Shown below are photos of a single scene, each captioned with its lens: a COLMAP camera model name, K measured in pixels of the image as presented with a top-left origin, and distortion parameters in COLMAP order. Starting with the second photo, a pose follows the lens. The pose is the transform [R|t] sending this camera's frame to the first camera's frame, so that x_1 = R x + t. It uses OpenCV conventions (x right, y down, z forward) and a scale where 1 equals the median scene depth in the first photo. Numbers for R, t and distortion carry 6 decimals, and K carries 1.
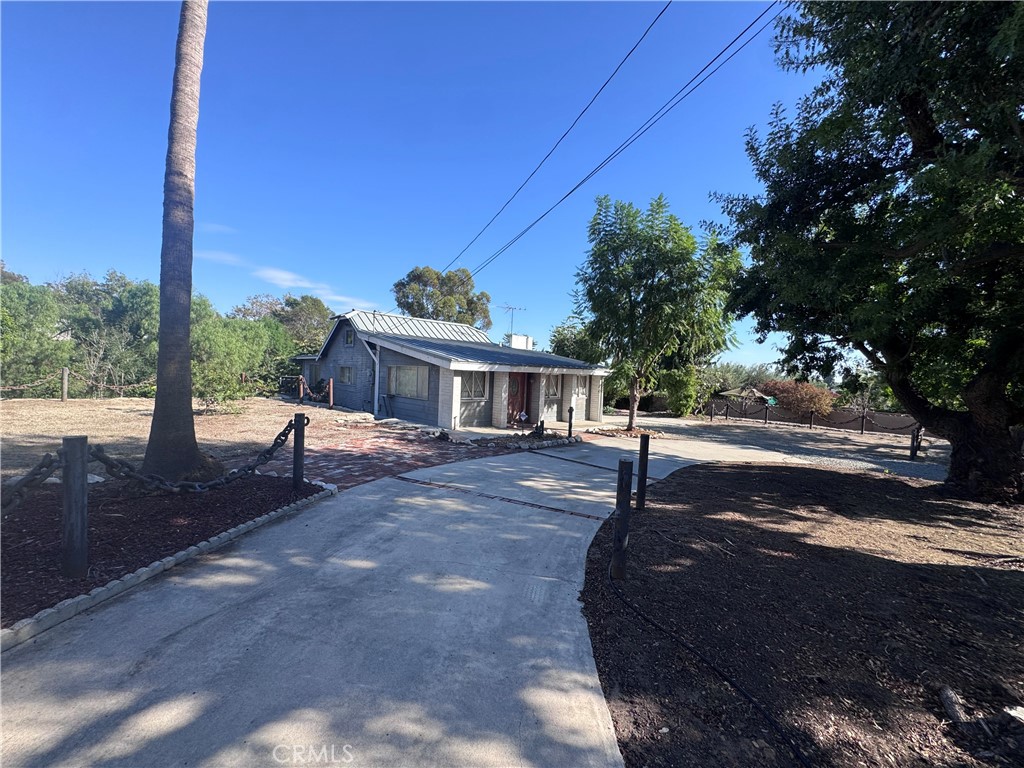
lens RADIAL K [[412.2, 0, 512.0], [0, 412.2, 384.0], [0, 0, 1]] dist [-0.002571, 0.000733]
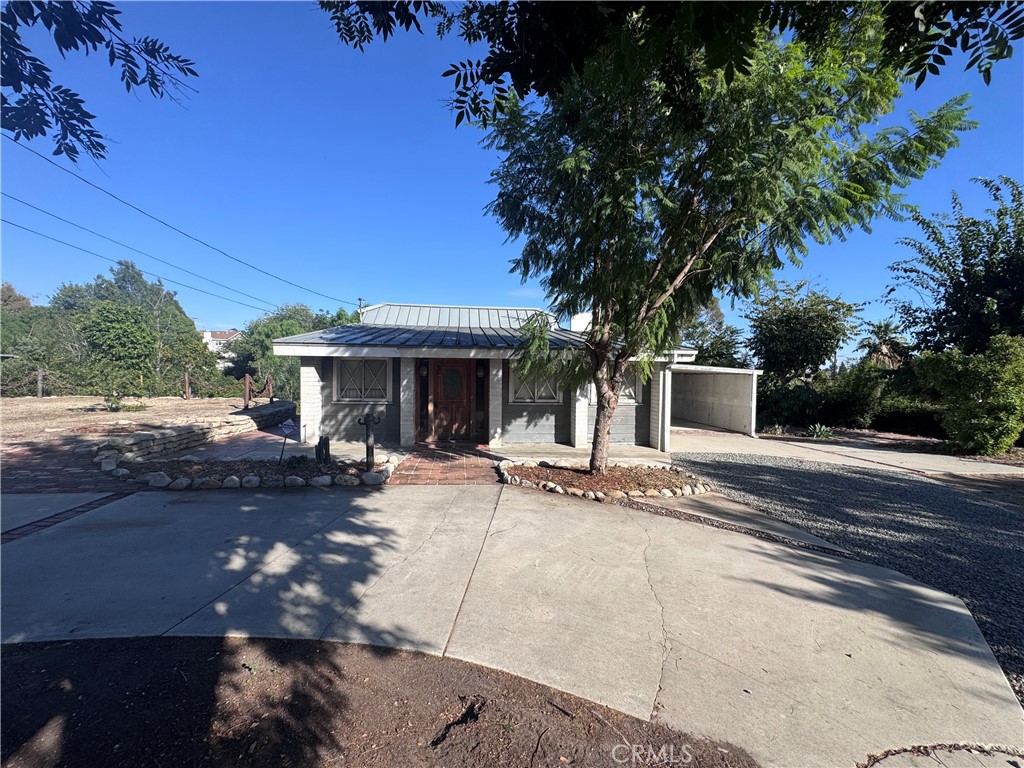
lens RADIAL K [[412.2, 0, 512.0], [0, 412.2, 384.0], [0, 0, 1]] dist [-0.002571, 0.000733]
pose [[0.787624, -0.024230, -0.615679, 0.515524], [0.002670, 0.999351, -0.035915, 0.033519], [0.616150, 0.026644, 0.787178, 0.611891]]
